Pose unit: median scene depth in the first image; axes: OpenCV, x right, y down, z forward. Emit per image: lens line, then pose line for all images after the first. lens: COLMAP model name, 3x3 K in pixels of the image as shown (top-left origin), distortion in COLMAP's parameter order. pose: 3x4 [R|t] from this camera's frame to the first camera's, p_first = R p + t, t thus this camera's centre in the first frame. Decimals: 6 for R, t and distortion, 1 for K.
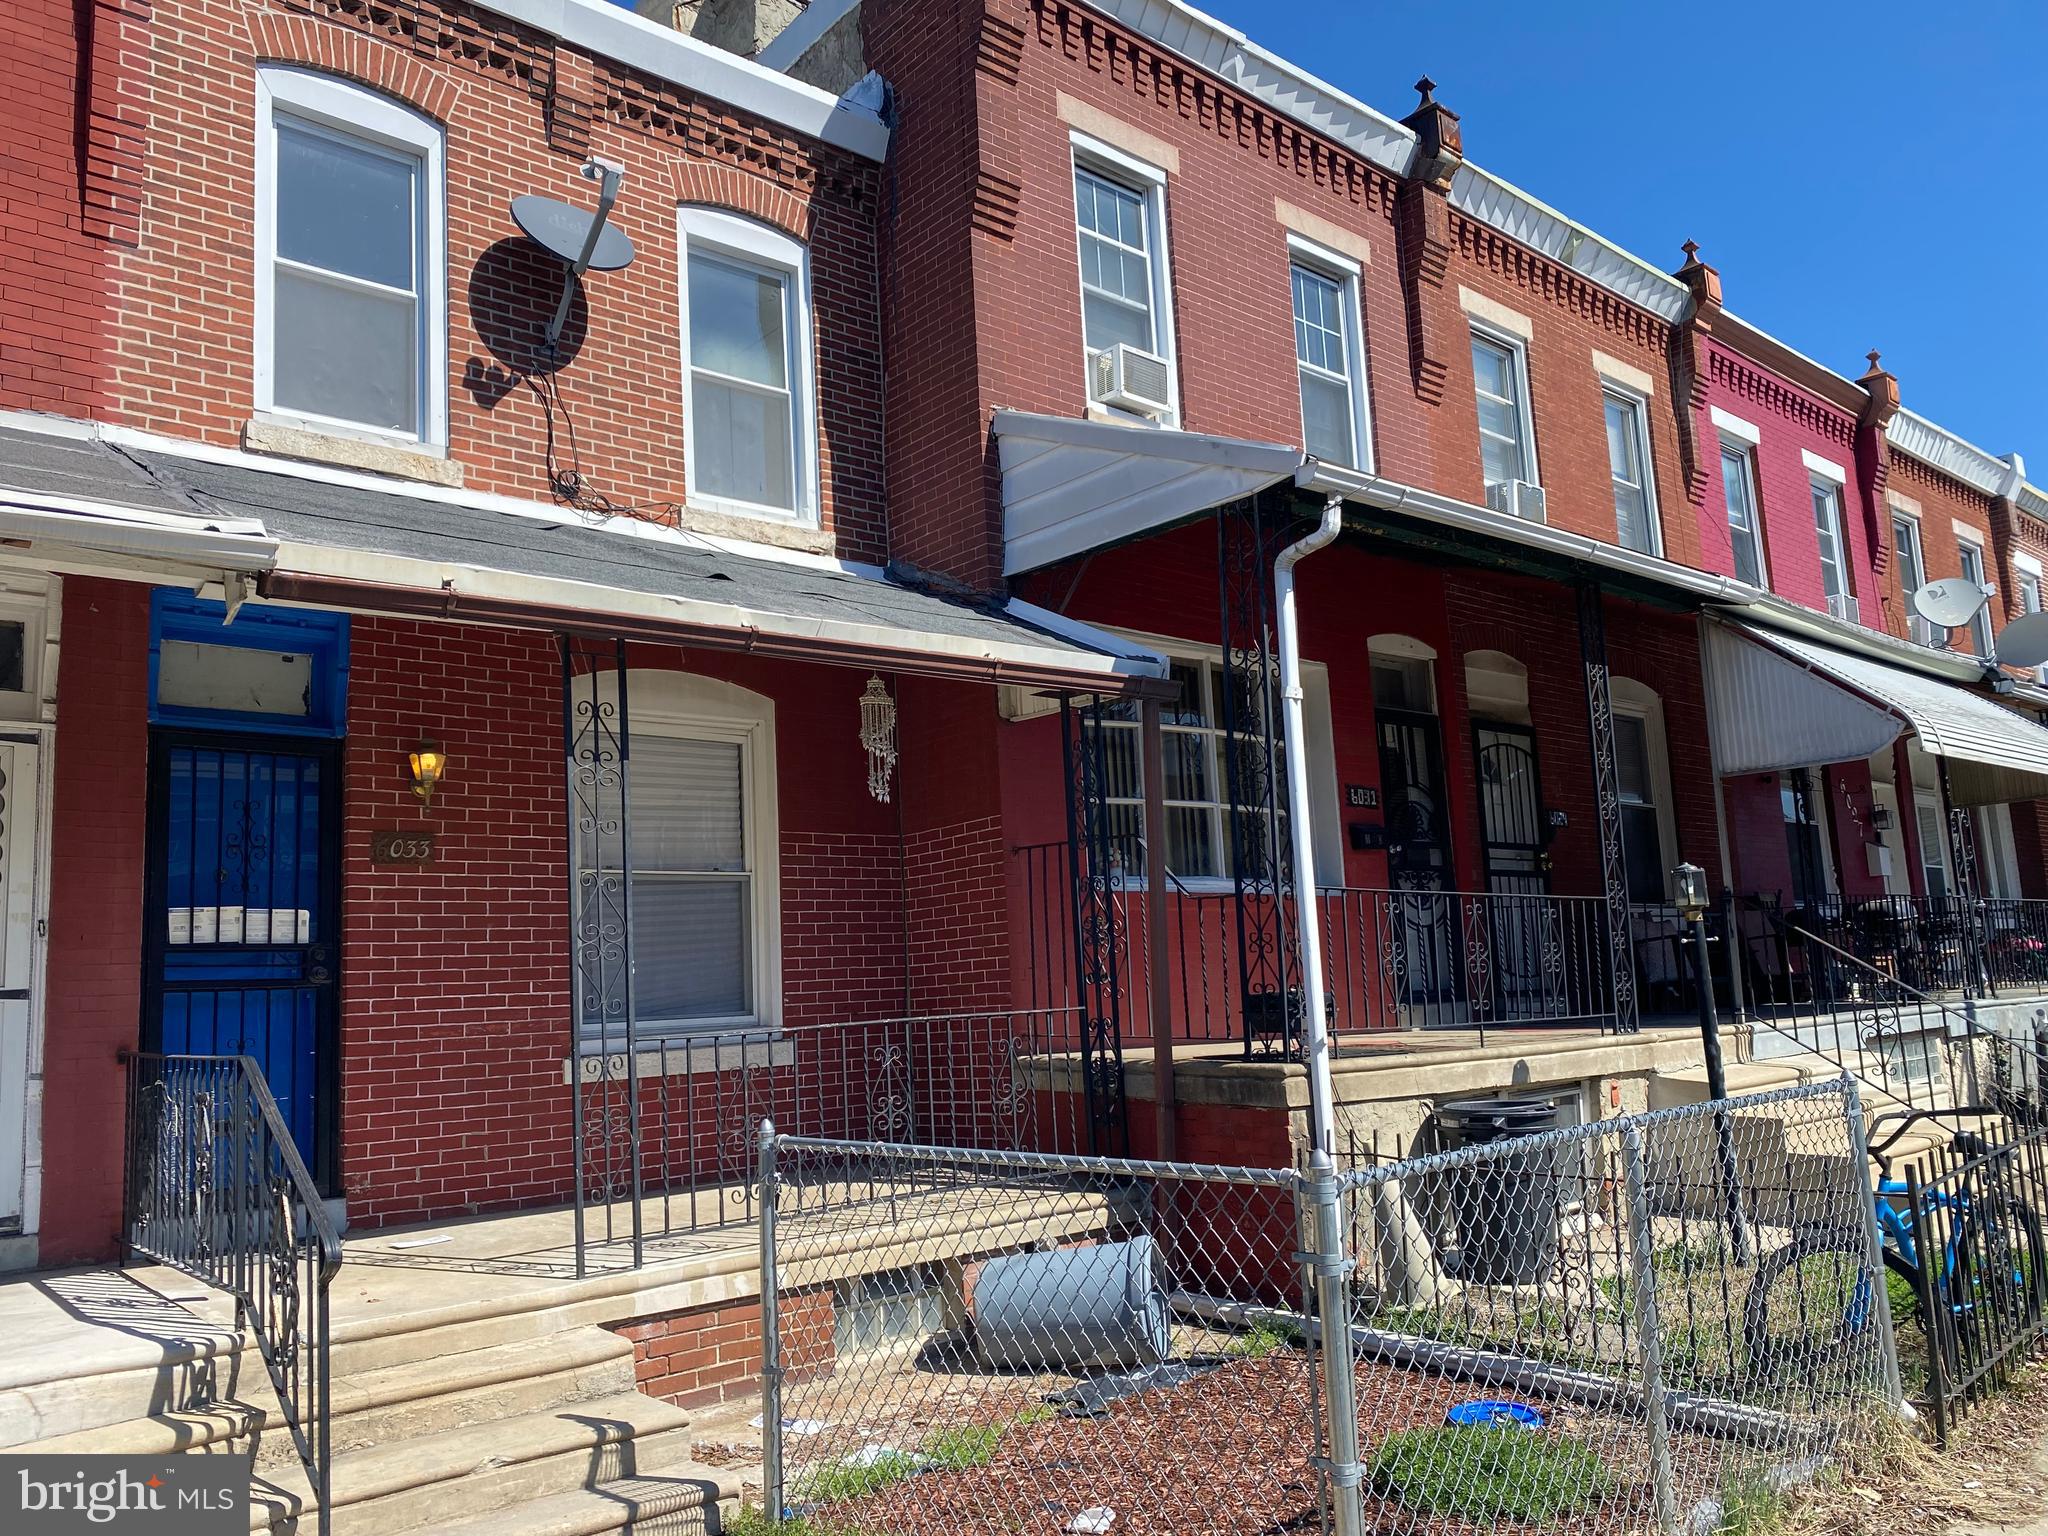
lens RADIAL K [[1557.6, 0, 1012.2], [0, 1557.6, 772.1], [0, 0, 1]] dist [0.040851, -0.047589]
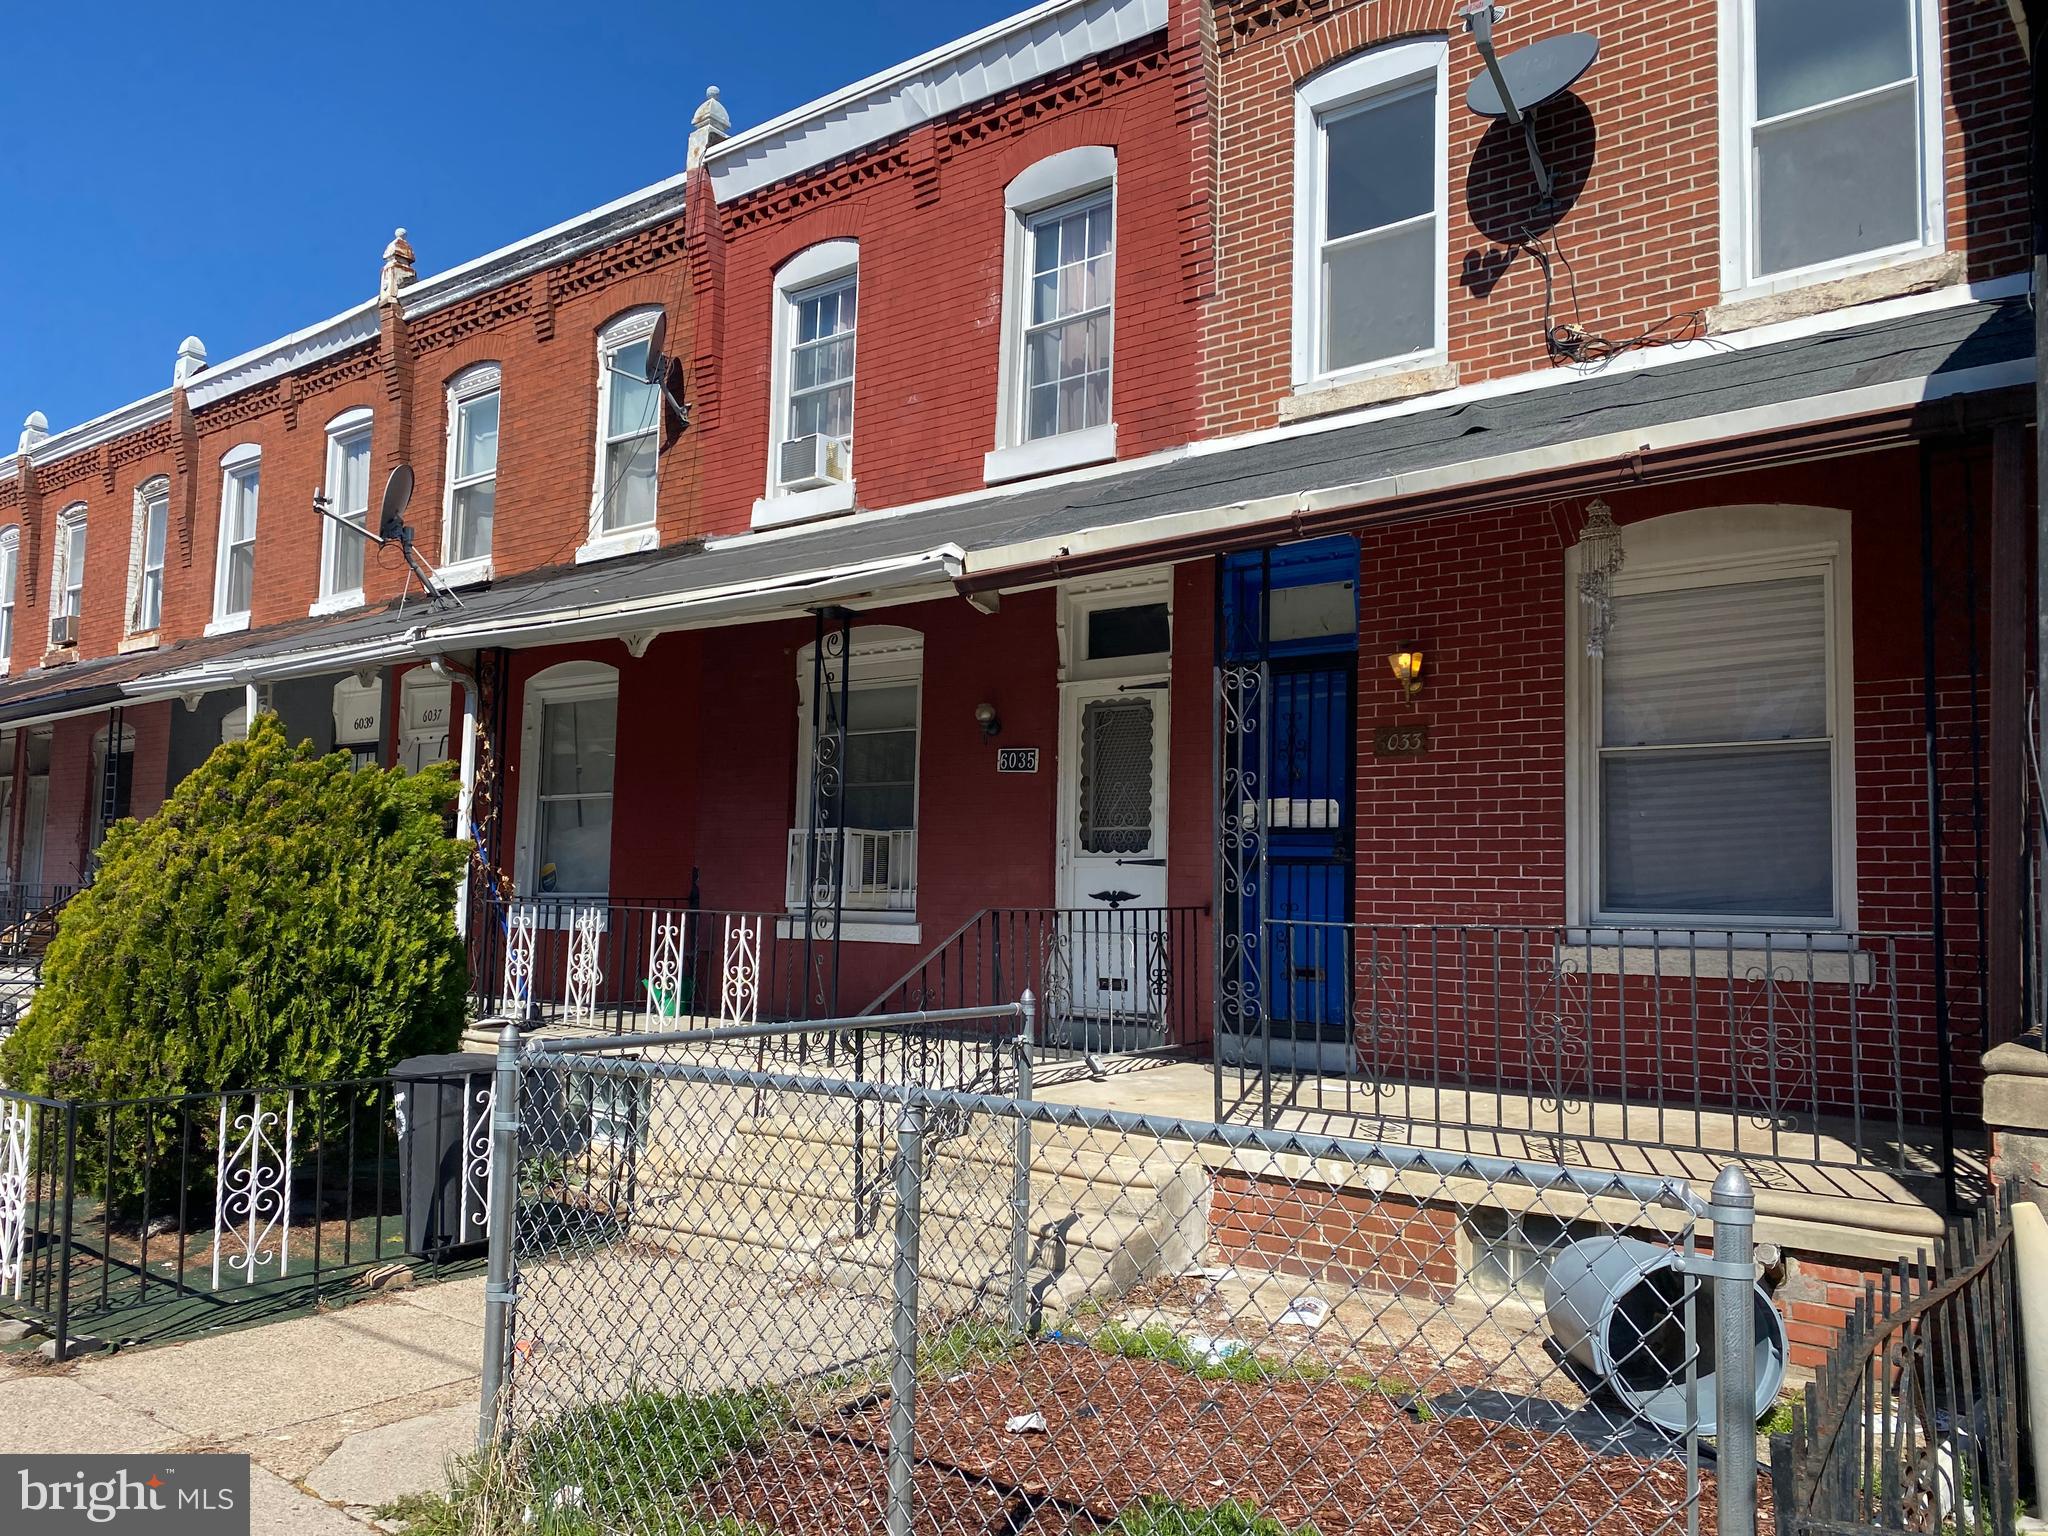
lens RADIAL K [[1557.6, 0, 1001.0], [0, 1557.6, 773.4], [0, 0, 1]] dist [0.040851, -0.047589]
pose [[0.164065, -0.028787, -0.986029, 0.631587], [0.117695, 0.993005, -0.009407, 0.046906], [0.979403, -0.114507, 0.166306, 0.525515]]
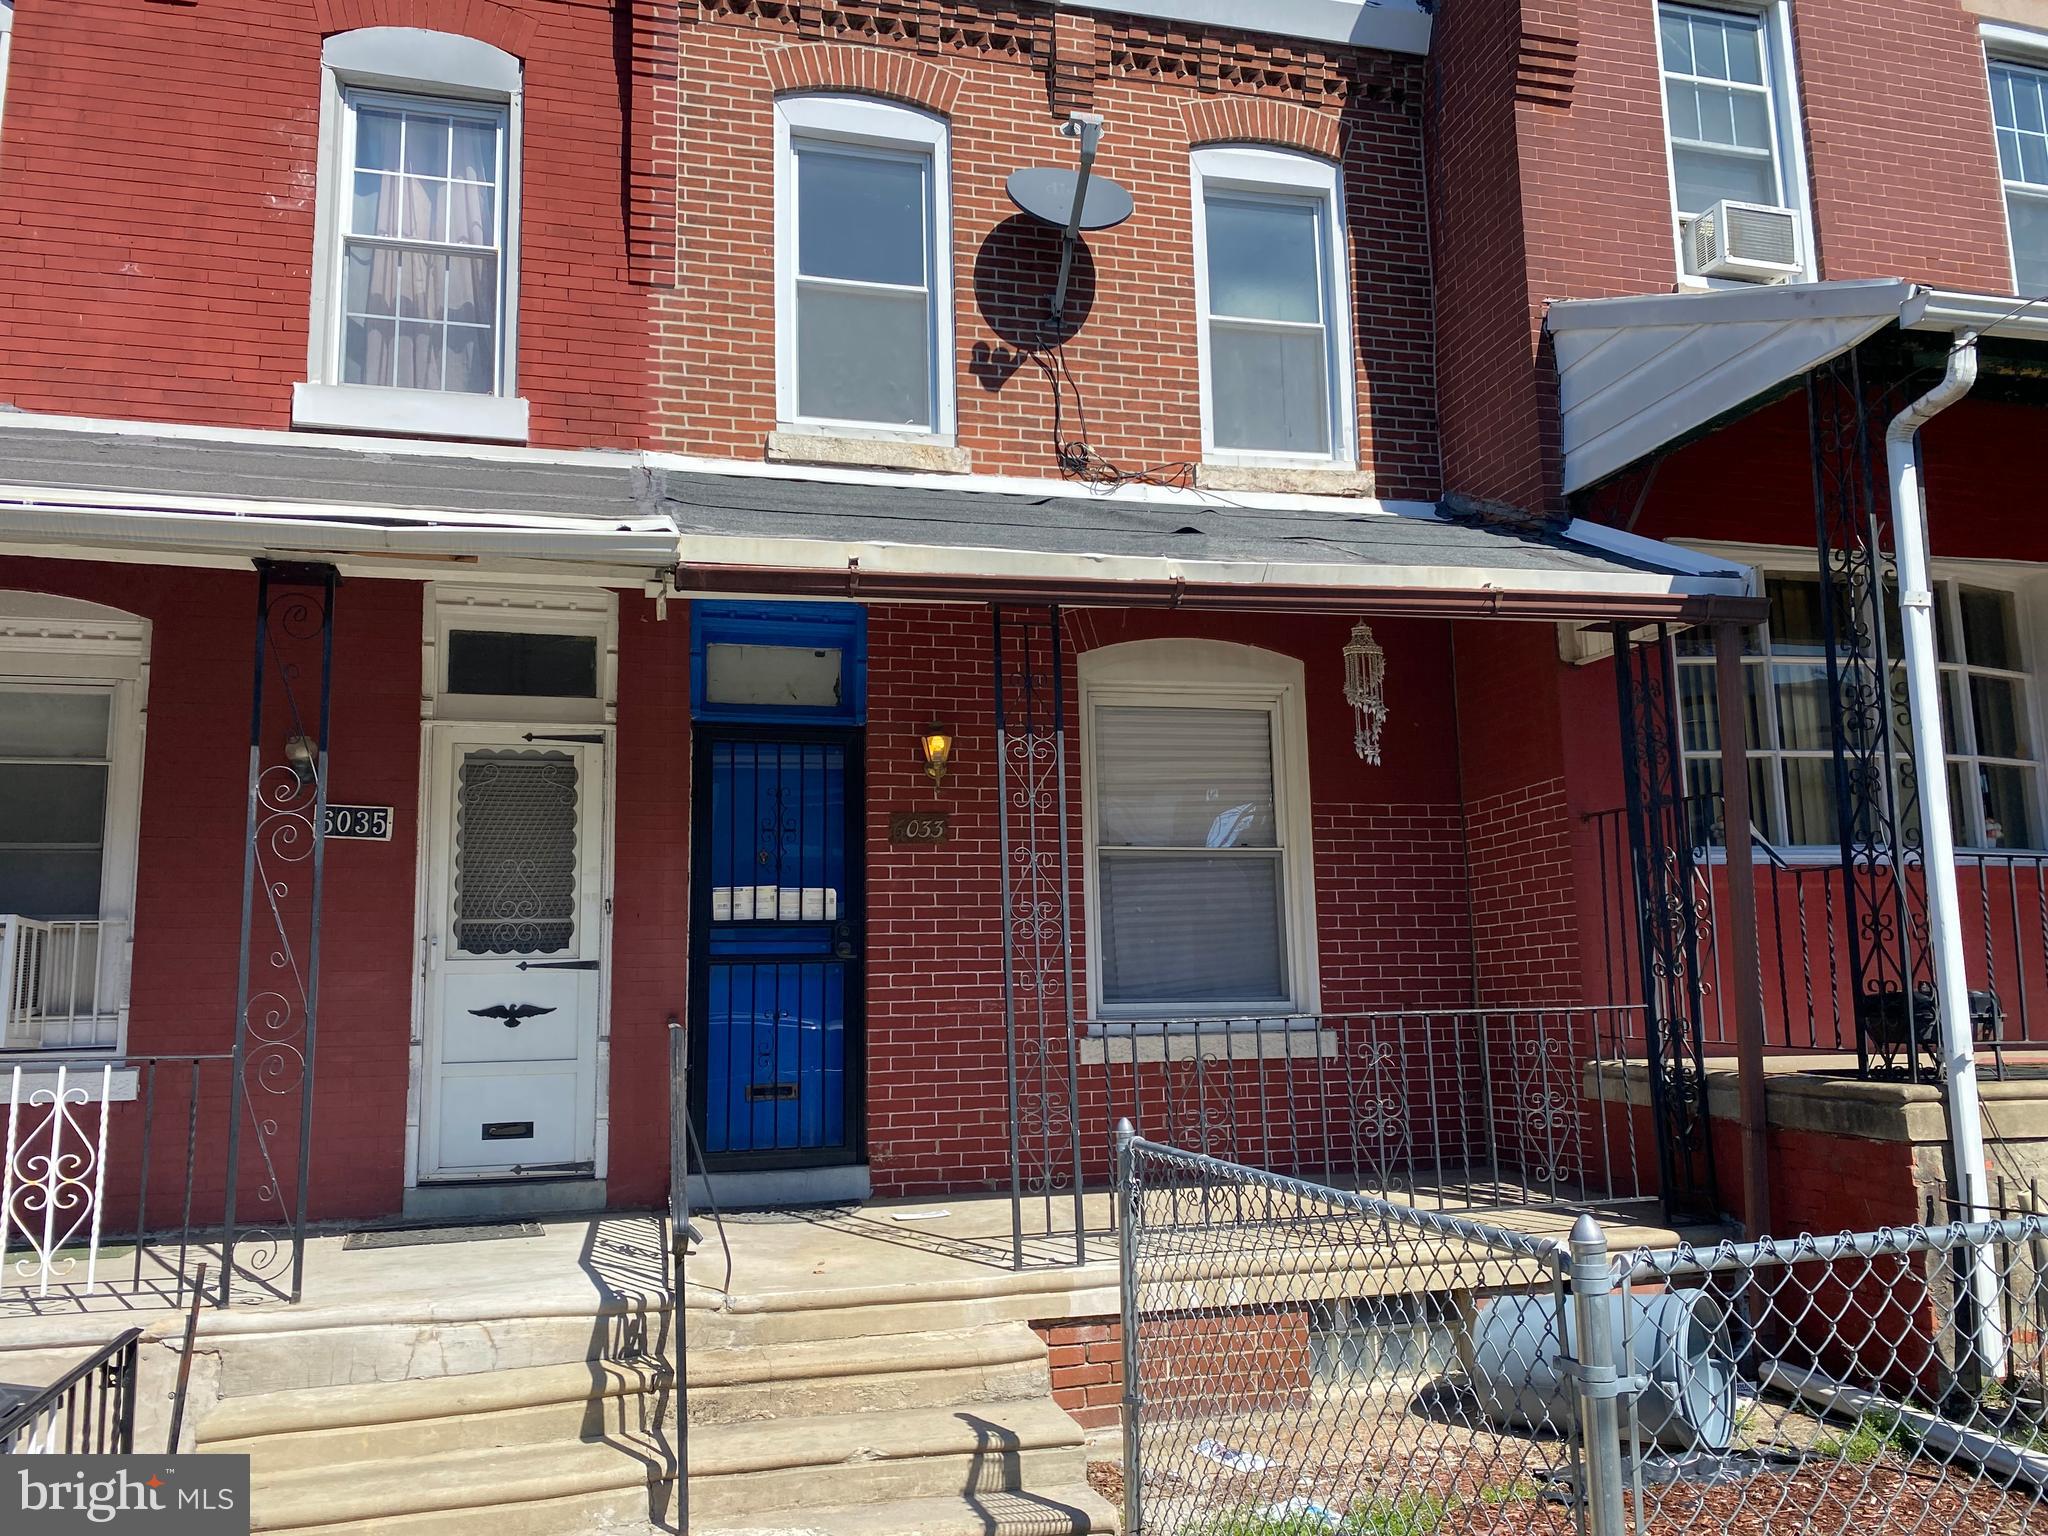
lens RADIAL K [[1557.6, 0, 1030.0], [0, 1557.6, 771.0], [0, 0, 1]] dist [0.040851, -0.047589]
pose [[0.893684, -0.039153, -0.446986, 0.131586], [0.044418, 0.999012, 0.001300, 0.012412], [0.446494, -0.021016, 0.894540, 0.115606]]
